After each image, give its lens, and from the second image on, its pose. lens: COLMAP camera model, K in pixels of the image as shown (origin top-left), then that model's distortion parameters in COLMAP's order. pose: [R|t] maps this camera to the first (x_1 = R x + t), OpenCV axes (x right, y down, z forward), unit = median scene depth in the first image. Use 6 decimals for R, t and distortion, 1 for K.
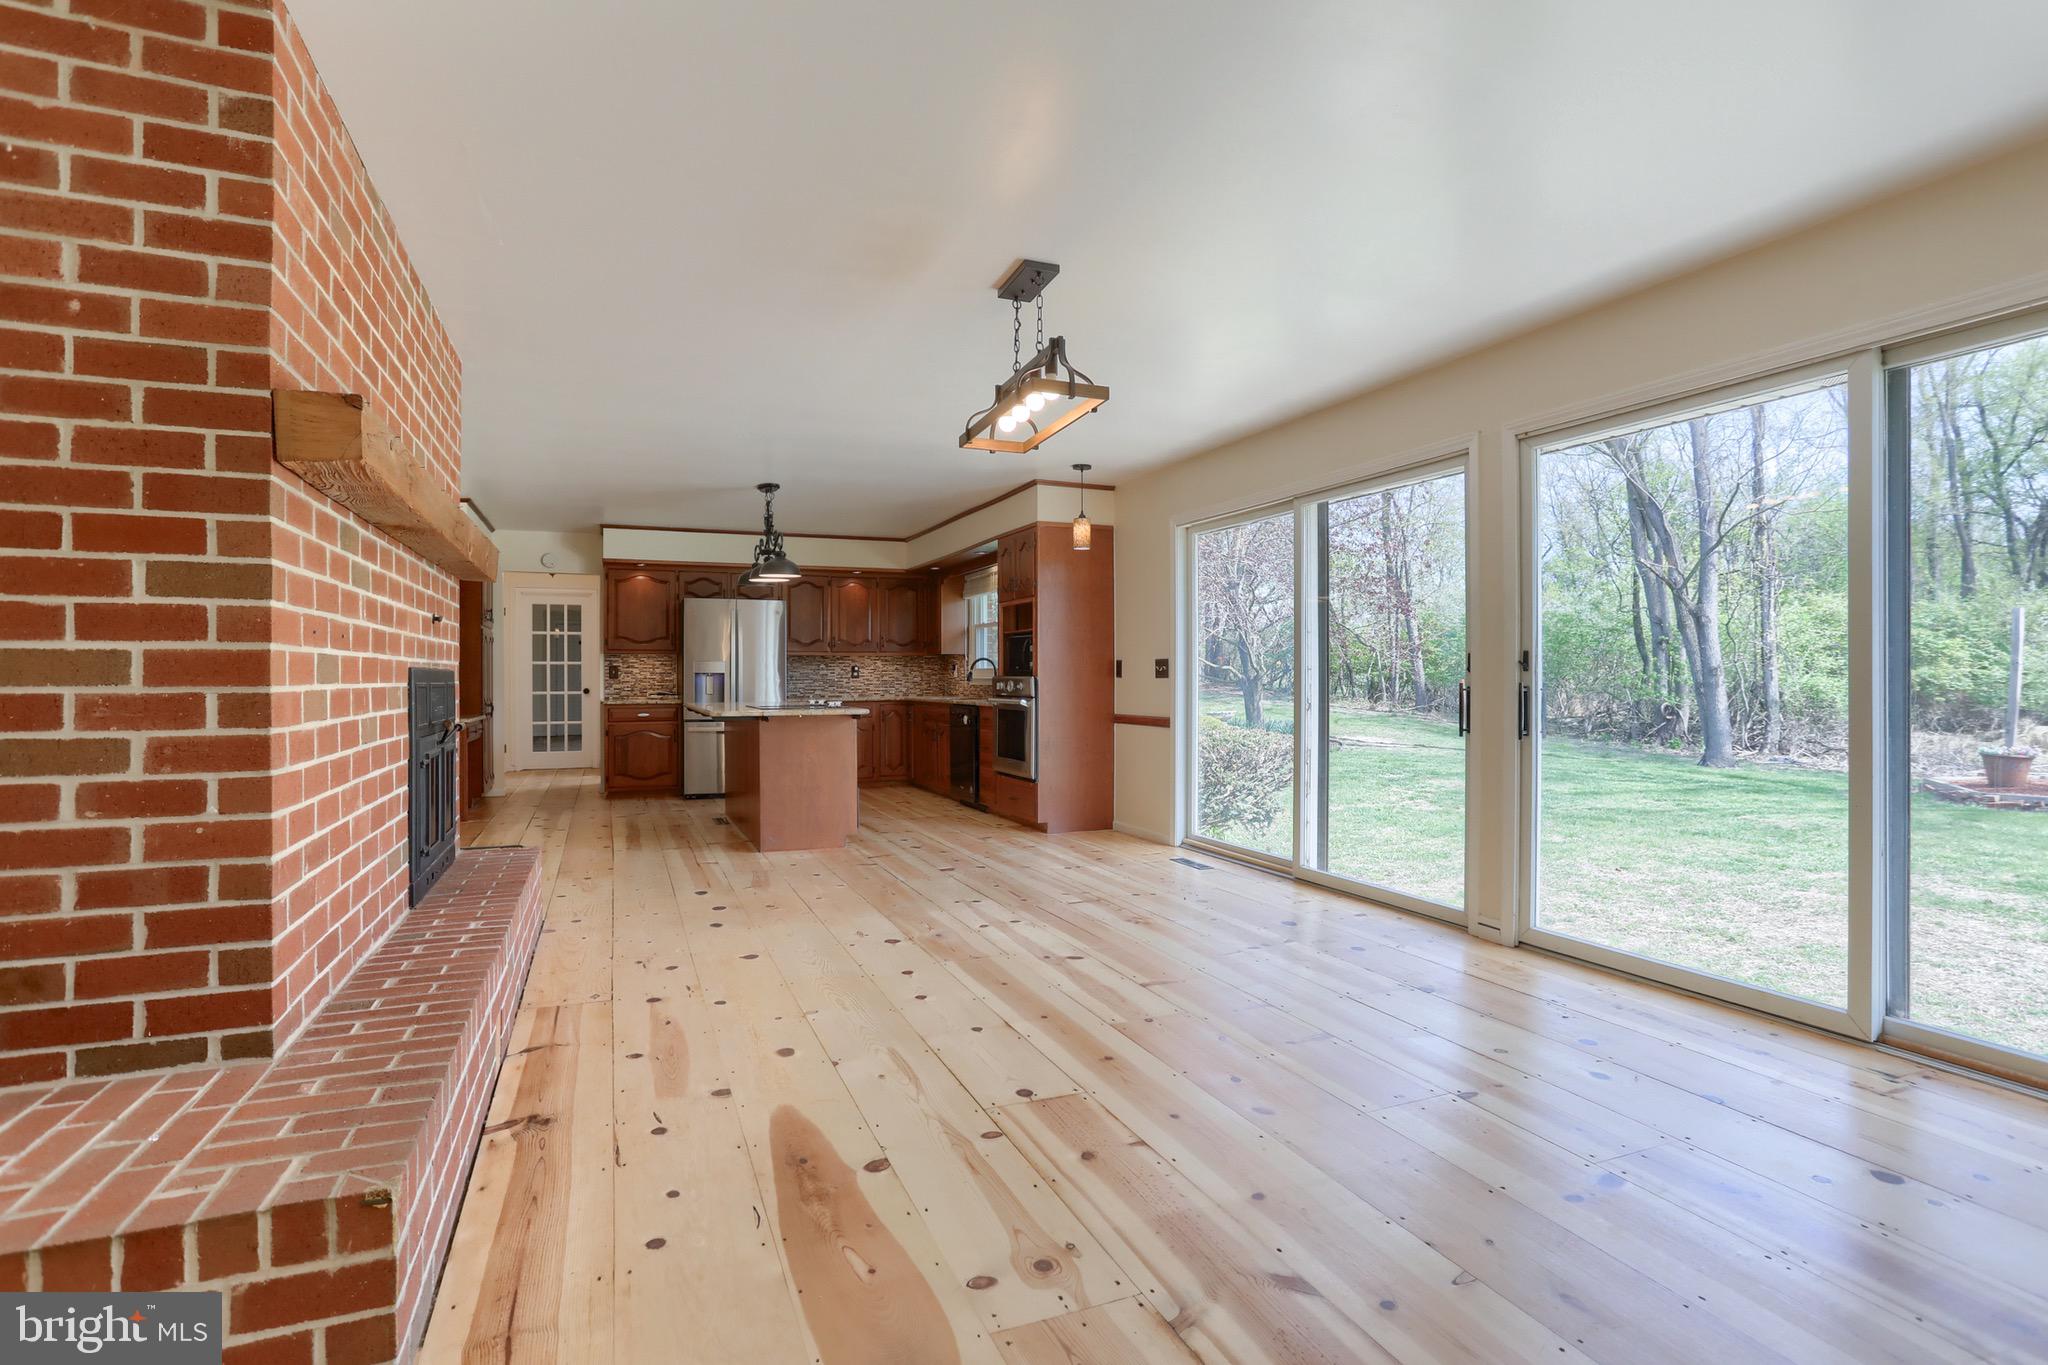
lens RADIAL K [[1047.5, 0, 999.8], [0, 1047.5, 680.8], [0, 0, 1]] dist [-0.074409, 0.057627]
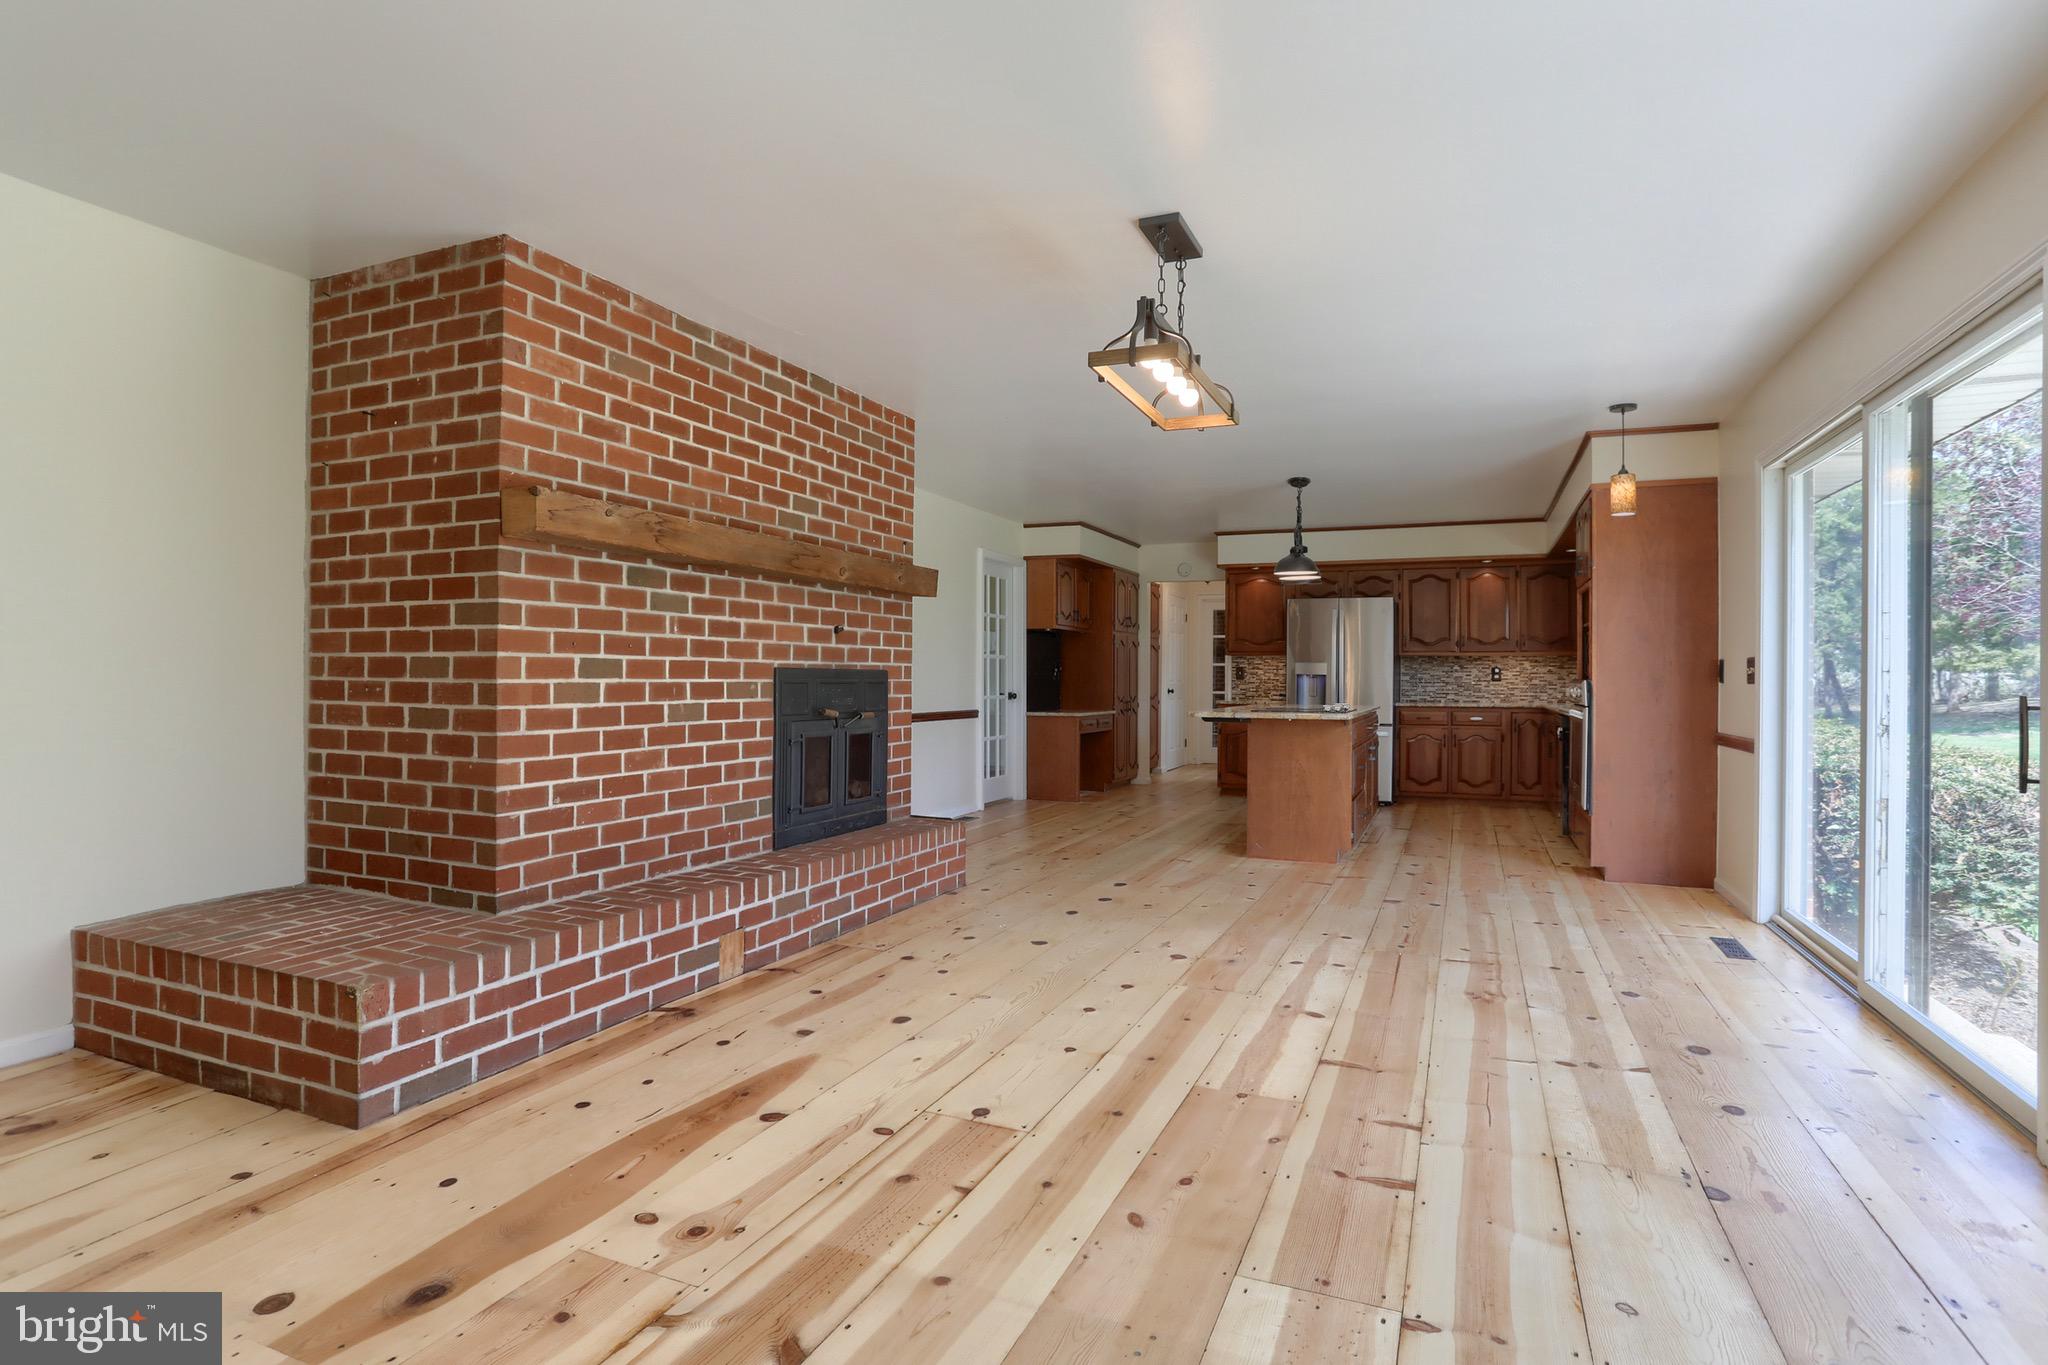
lens RADIAL K [[1047.5, 0, 999.8], [0, 1047.5, 680.8], [0, 0, 1]] dist [-0.074409, 0.057627]
pose [[0.687118, 0.009648, -0.726482, 0.598949], [-0.010785, 0.999937, 0.003079, -0.003370], [0.726466, 0.005719, 0.687179, 0.290702]]
